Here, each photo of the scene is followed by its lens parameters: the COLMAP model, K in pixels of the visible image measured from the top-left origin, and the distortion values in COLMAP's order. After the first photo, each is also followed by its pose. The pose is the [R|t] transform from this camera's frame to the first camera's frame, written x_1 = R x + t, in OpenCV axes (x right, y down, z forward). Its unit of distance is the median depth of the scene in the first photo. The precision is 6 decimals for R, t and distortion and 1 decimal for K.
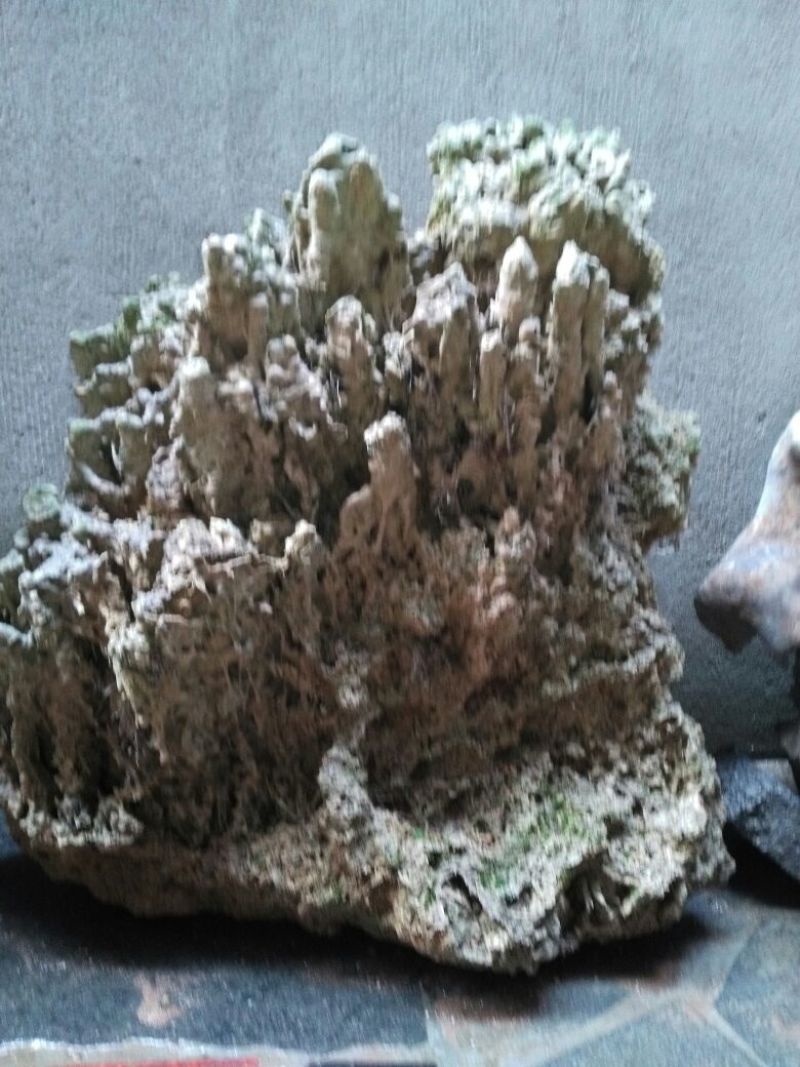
lens RADIAL K [[879.5, 0, 404.6], [0, 879.5, 529.9], [0, 0, 1]] dist [0.063078, -0.125995]
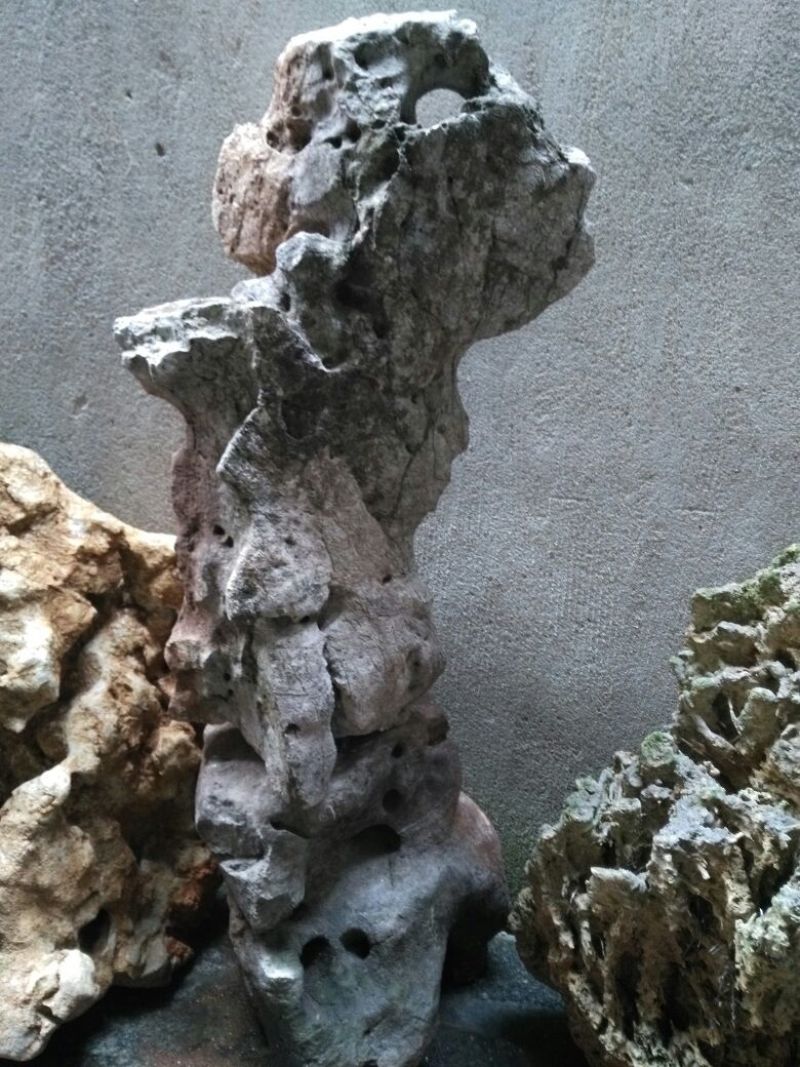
lens RADIAL K [[879.5, 0, 398.5], [0, 879.5, 538.3], [0, 0, 1]] dist [0.063078, -0.125995]
pose [[0.924221, 0.103435, -0.367582, -0.327263], [-0.110755, 0.993847, 0.001187, -0.244911], [0.365443, 0.039614, 0.929990, -0.112722]]
